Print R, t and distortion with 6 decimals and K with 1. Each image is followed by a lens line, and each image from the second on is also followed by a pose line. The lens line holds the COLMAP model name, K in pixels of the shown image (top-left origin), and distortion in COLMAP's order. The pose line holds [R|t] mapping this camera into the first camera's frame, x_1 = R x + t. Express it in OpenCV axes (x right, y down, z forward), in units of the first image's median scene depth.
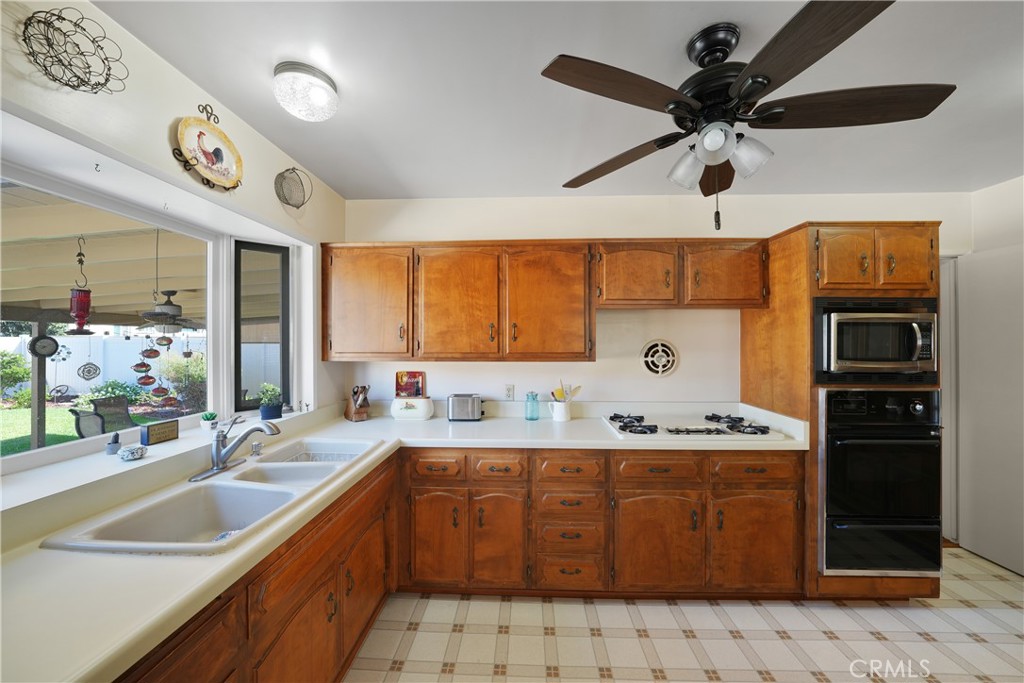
lens RADIAL K [[363.9, 0, 516.8], [0, 363.9, 340.1], [0, 0, 1]] dist [-0.033910, 0.007037]
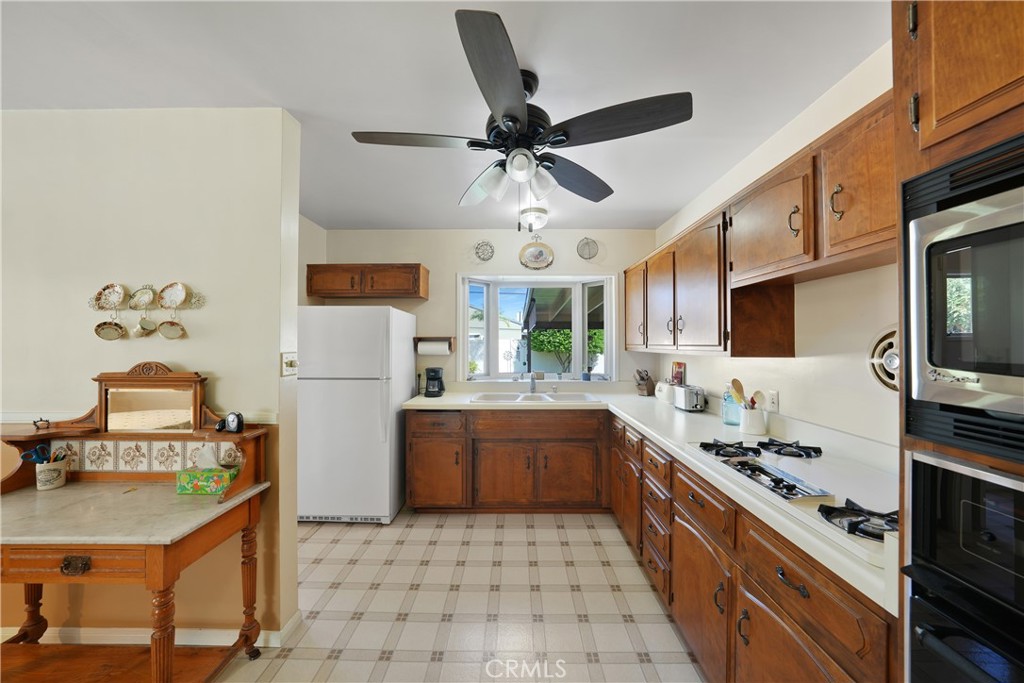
lens RADIAL K [[363.9, 0, 516.8], [0, 363.9, 340.1], [0, 0, 1]] dist [-0.033910, 0.007037]
pose [[0.035565, -0.008309, -0.999333, 1.112910], [0.003454, 0.999960, -0.008191, 0.032064], [0.999361, -0.003160, 0.035592, 0.589000]]
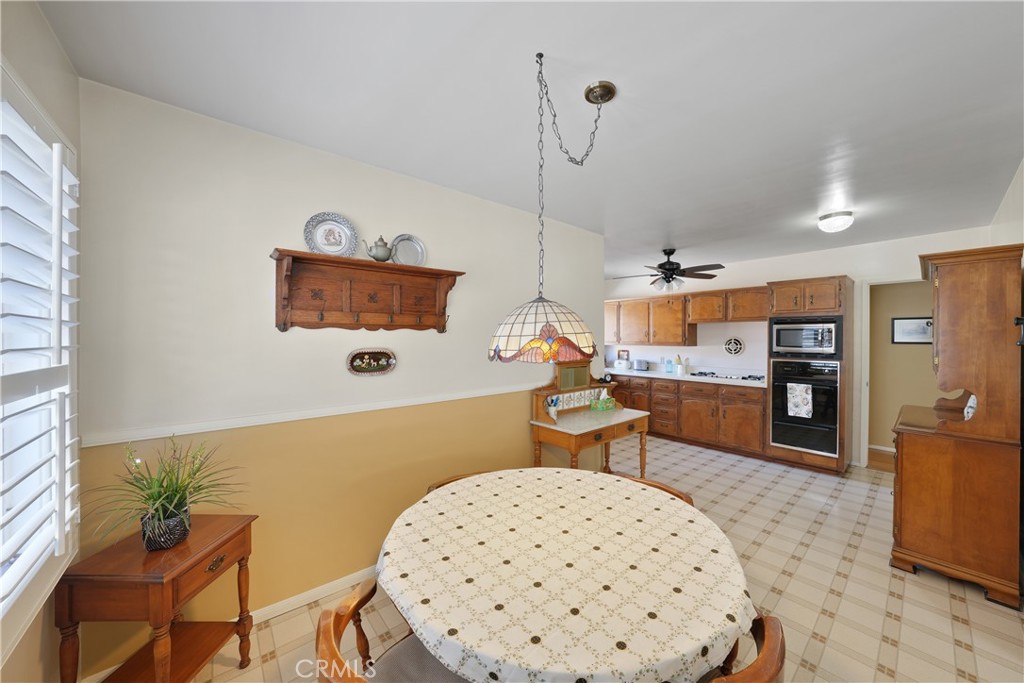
lens RADIAL K [[363.9, 0, 516.8], [0, 363.9, 340.1], [0, 0, 1]] dist [-0.033910, 0.007037]
pose [[0.674454, 0.005494, -0.738297, 1.352081], [0.003776, 0.999934, 0.010891, -0.011215], [0.738307, -0.010134, 0.674388, -1.542602]]
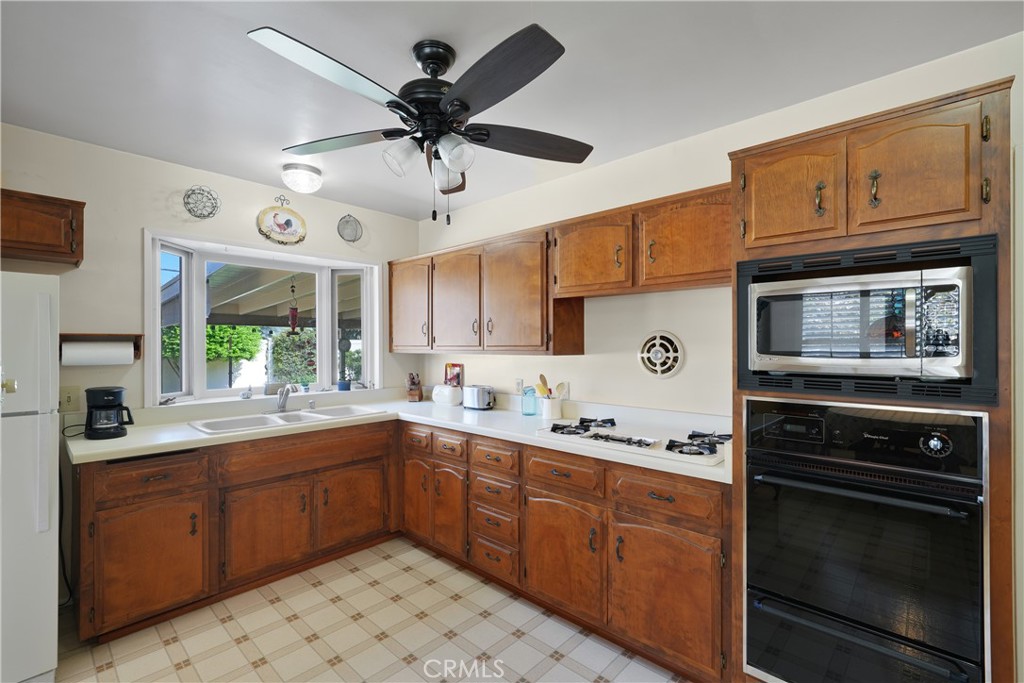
lens RADIAL K [[452.3, 0, 516.6], [0, 452.3, 345.7], [0, 0, 1]] dist [-0.008891, 0.000033]
pose [[0.762584, -0.000202, -0.646889, 1.028512], [0.004582, 0.999977, 0.005090, 0.032215], [0.646873, -0.006845, 0.762567, 0.061800]]
